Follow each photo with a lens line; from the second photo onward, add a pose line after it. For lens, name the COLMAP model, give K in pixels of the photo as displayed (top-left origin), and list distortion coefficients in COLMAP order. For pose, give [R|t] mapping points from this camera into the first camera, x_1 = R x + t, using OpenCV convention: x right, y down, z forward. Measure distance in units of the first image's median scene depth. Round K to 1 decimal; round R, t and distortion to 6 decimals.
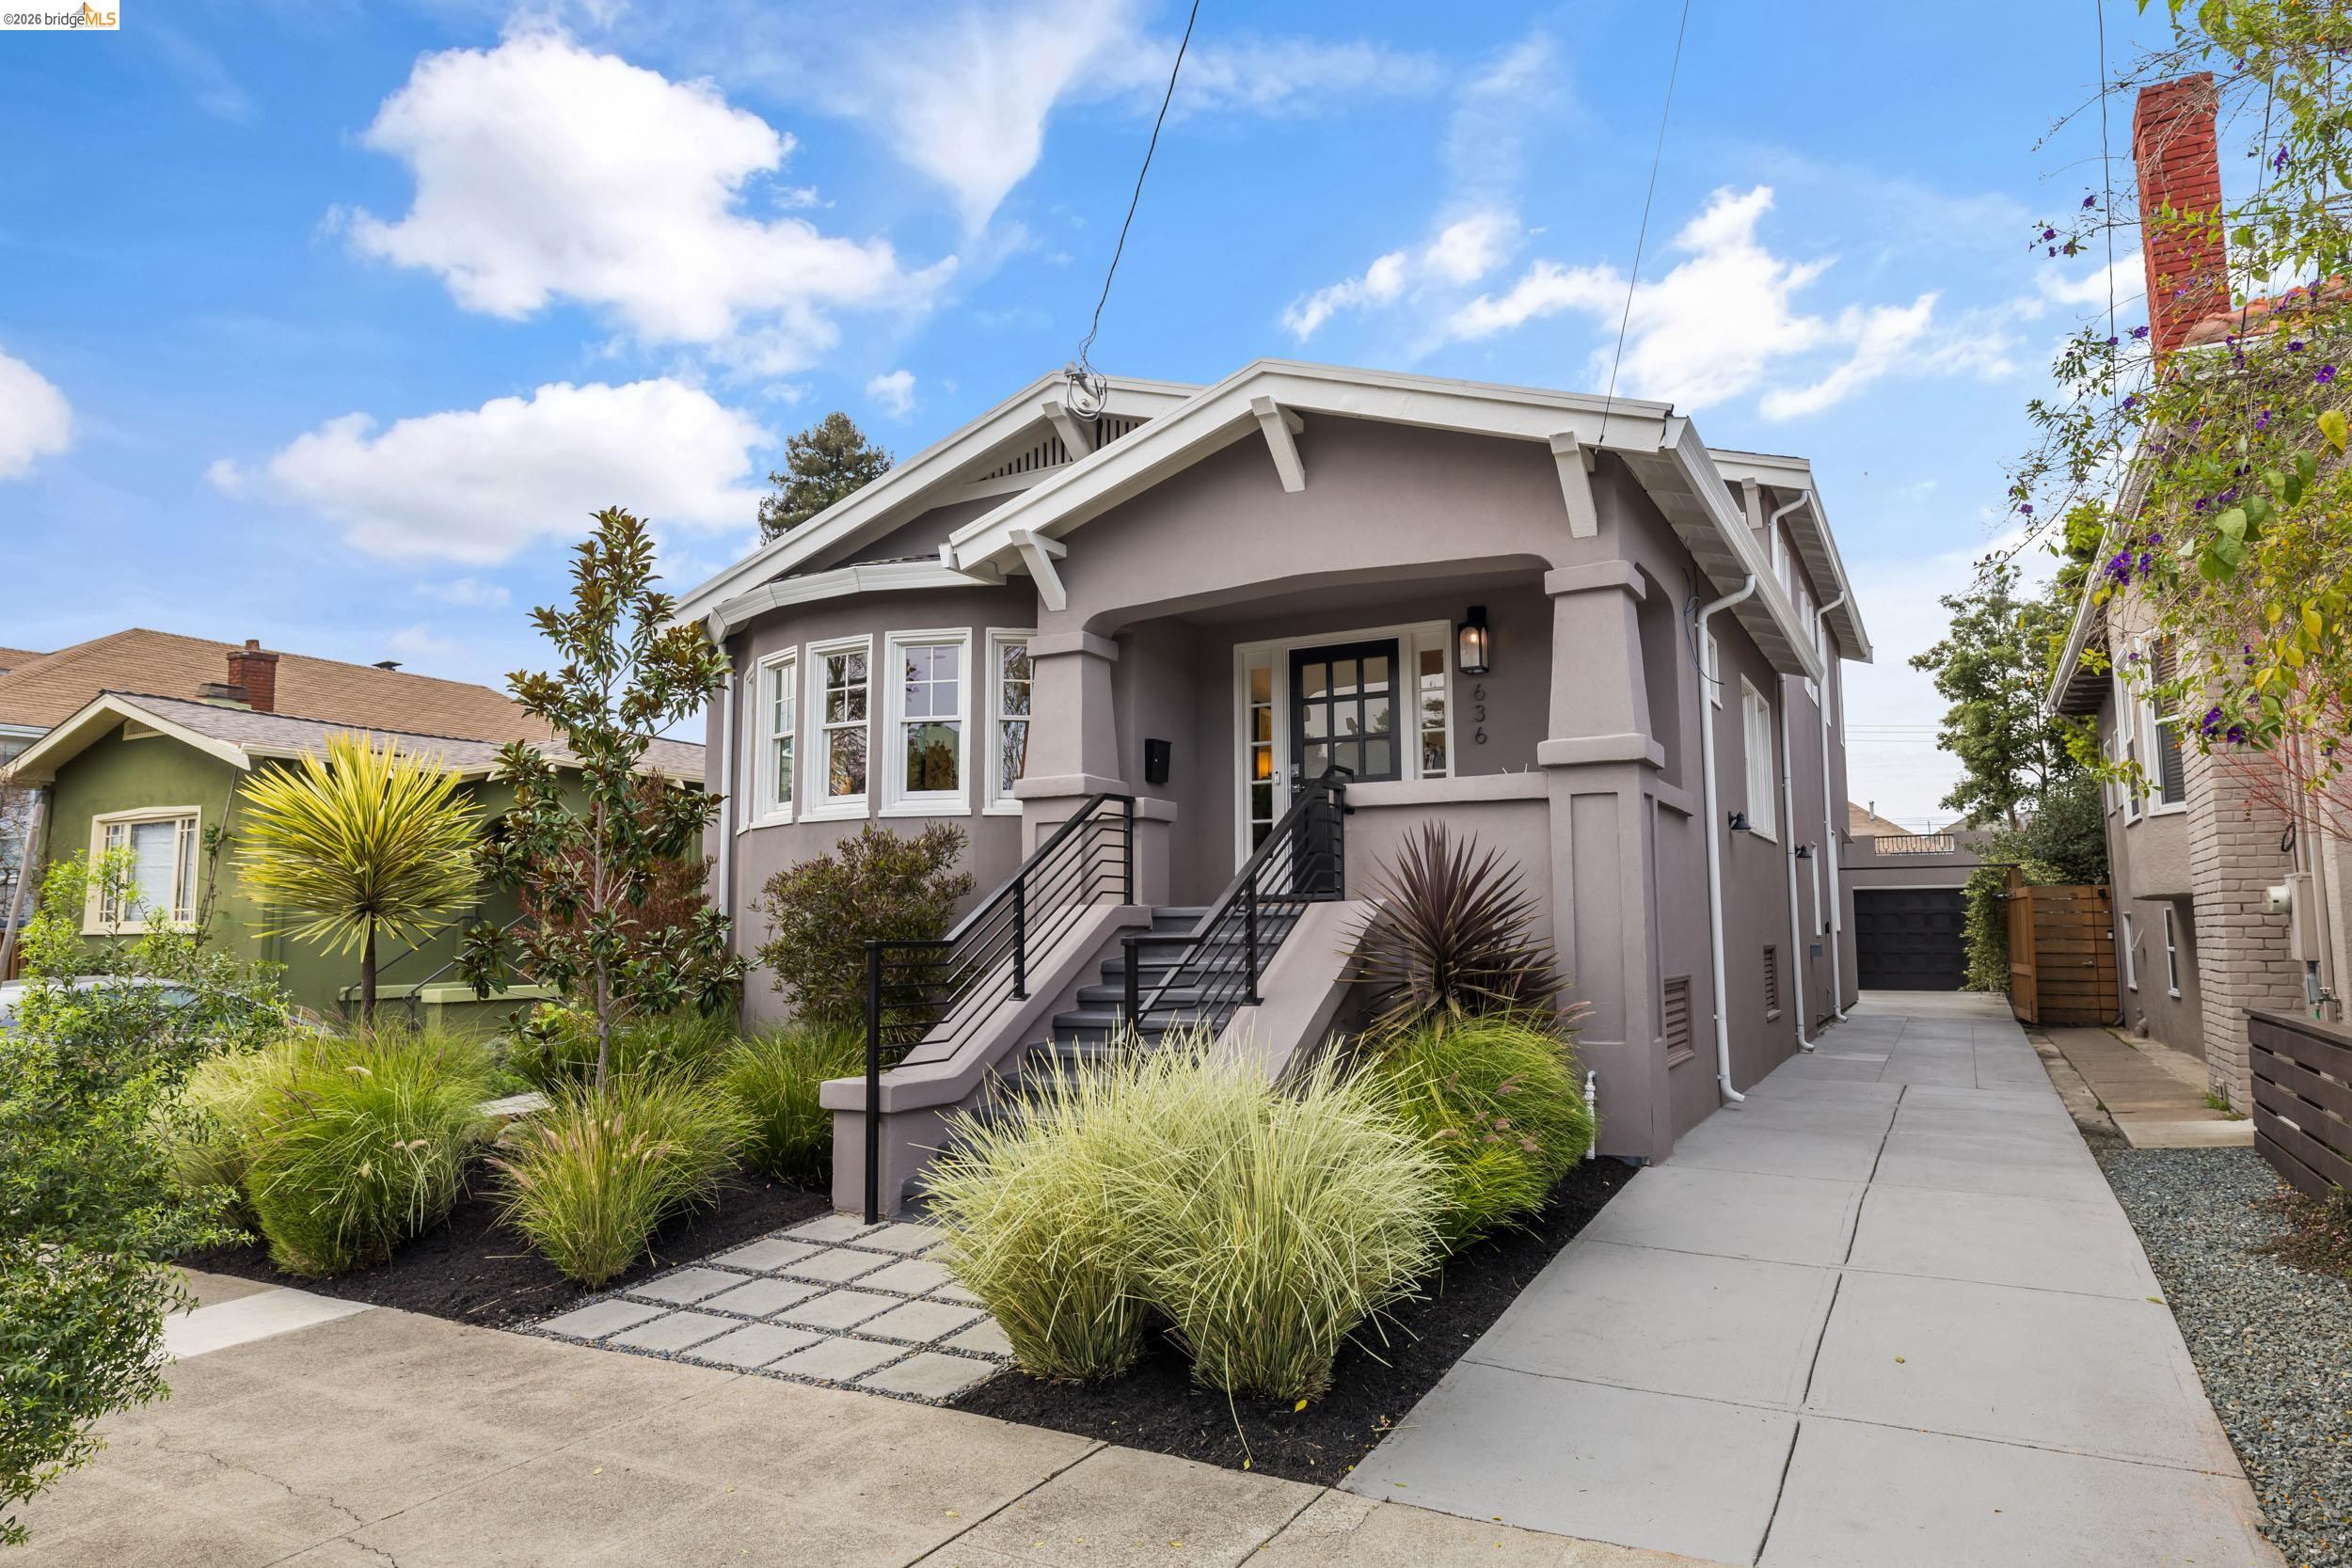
lens RADIAL K [[1397.6, 0, 1187.2], [0, 1397.6, 789.2], [0, 0, 1]] dist [0.005393, -0.000399]
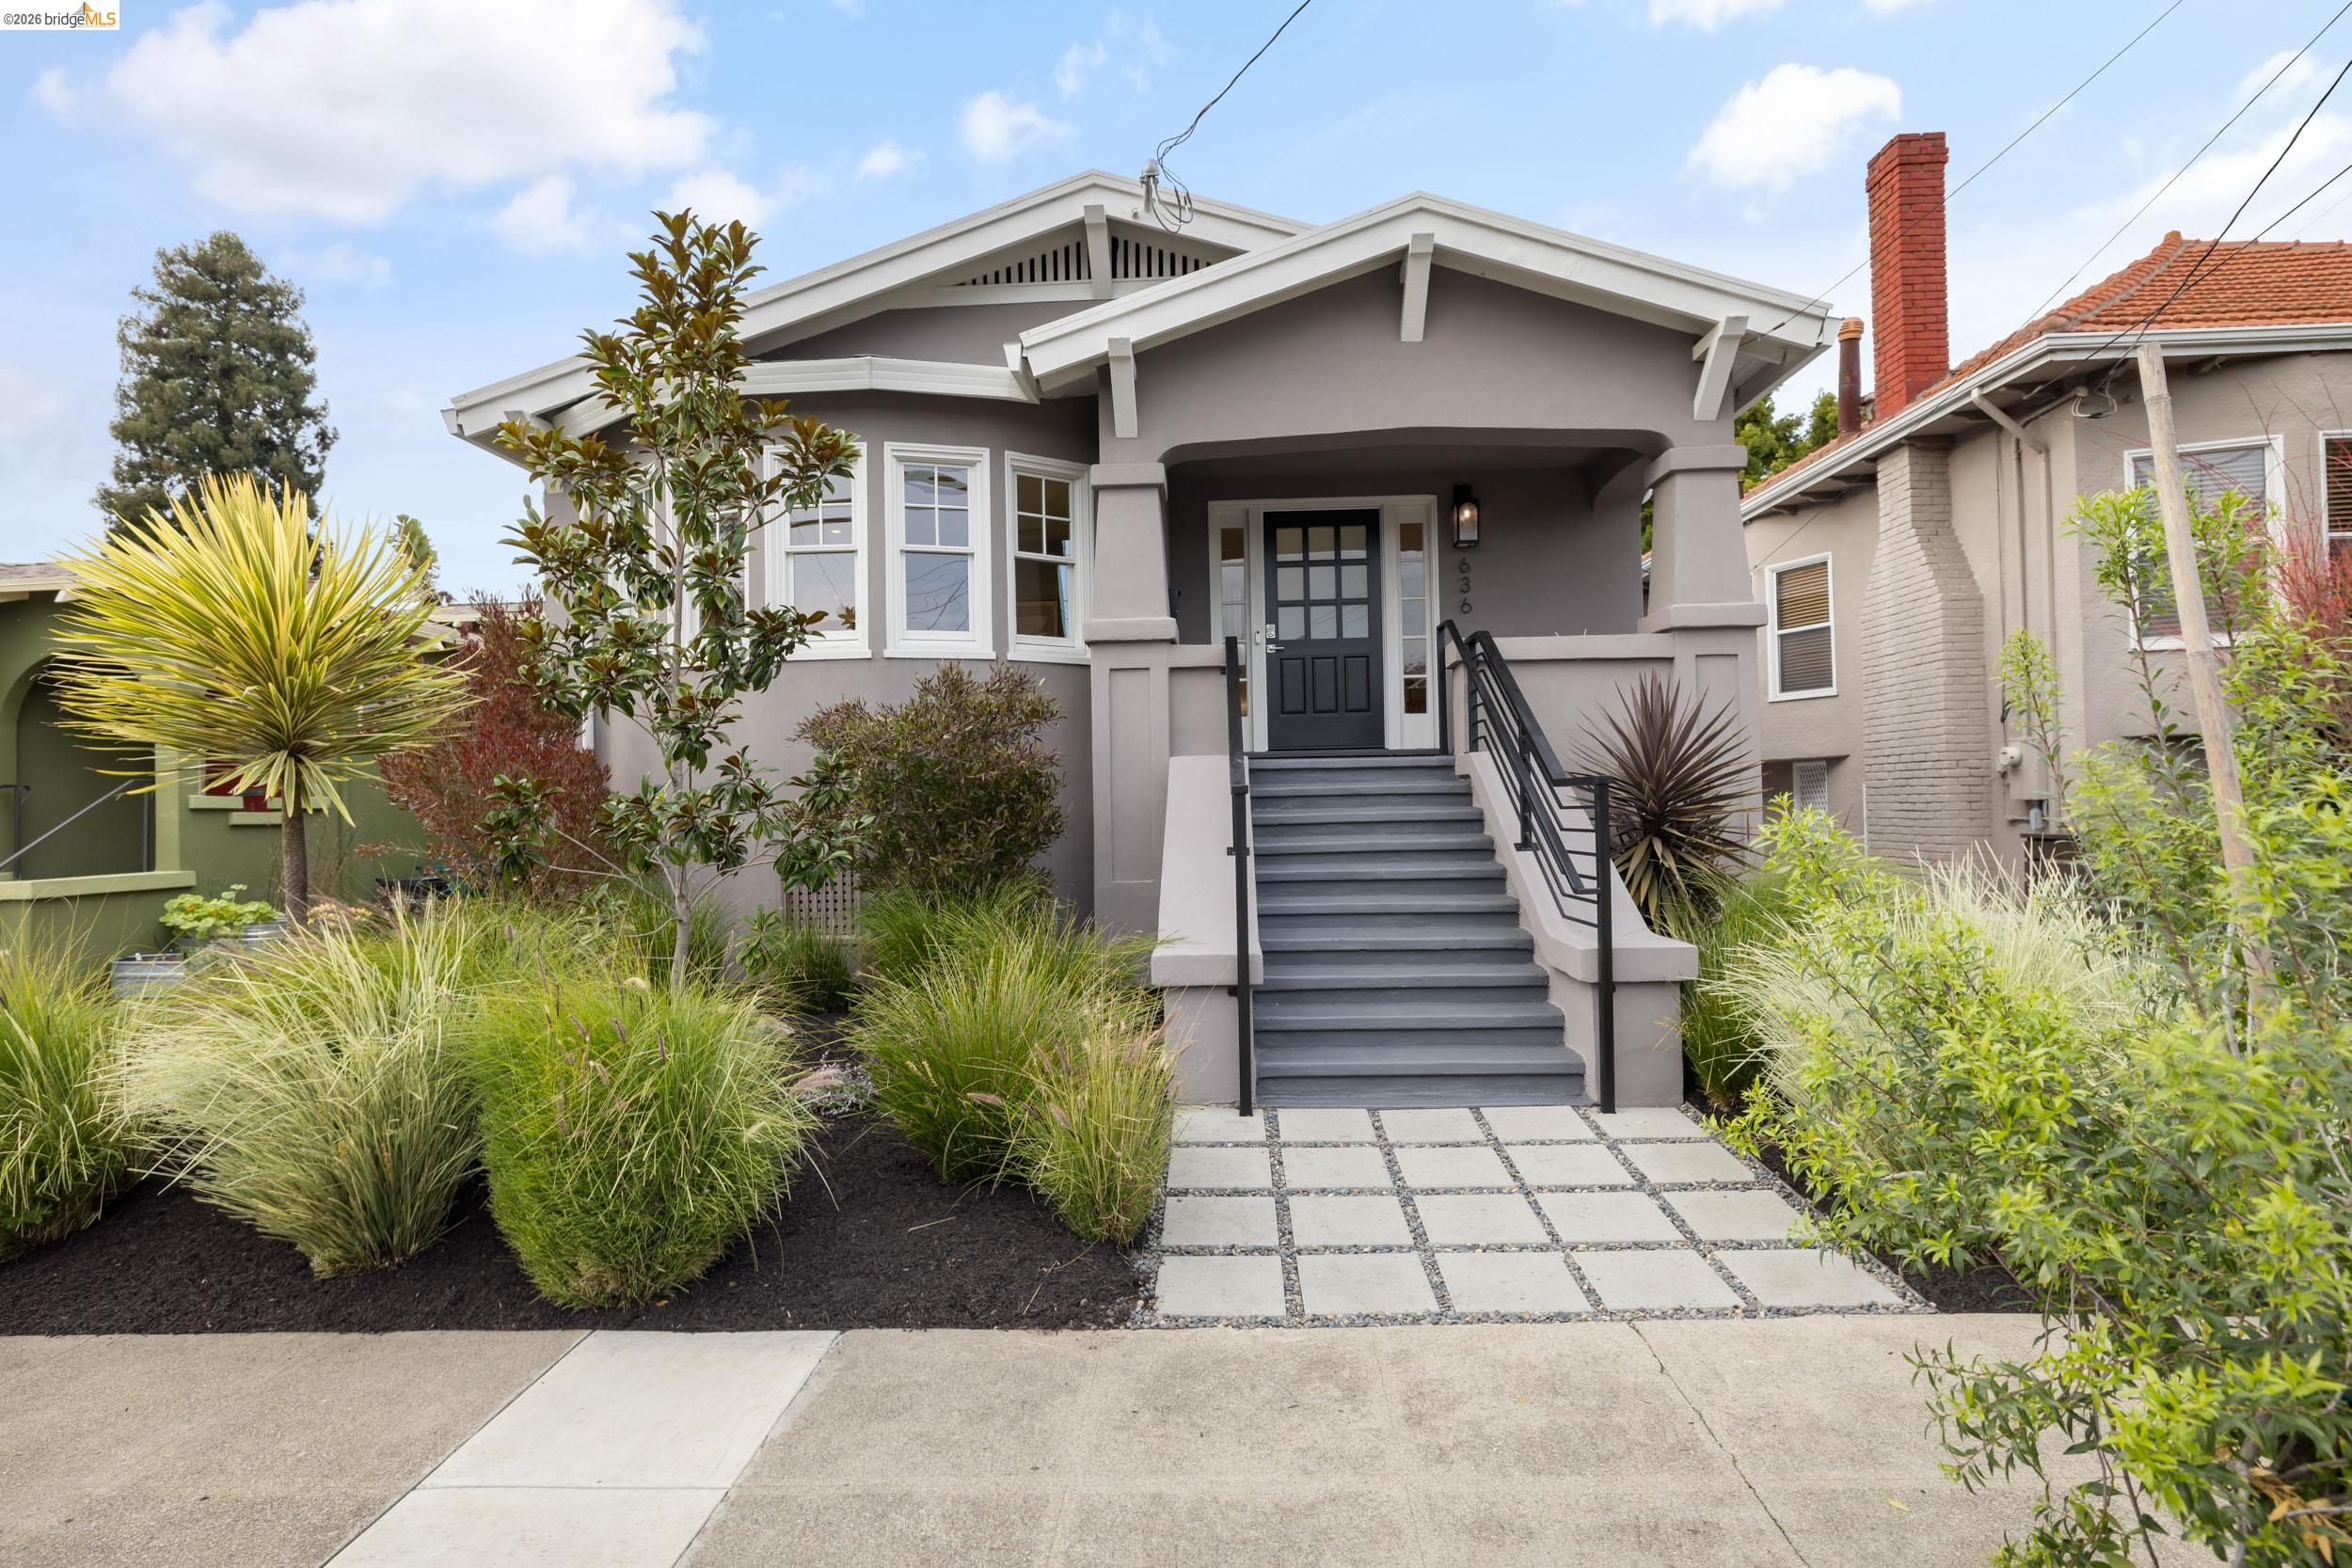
lens RADIAL K [[1189.5, 0, 1181.9], [0, 1189.5, 781.3], [0, 0, 1]] dist [-0.004275, 0.000968]
pose [[0.893807, -0.002346, 0.448446, -0.392985], [-0.033184, 0.996899, 0.071356, 0.038293], [-0.447223, -0.078660, 0.890957, 0.259387]]
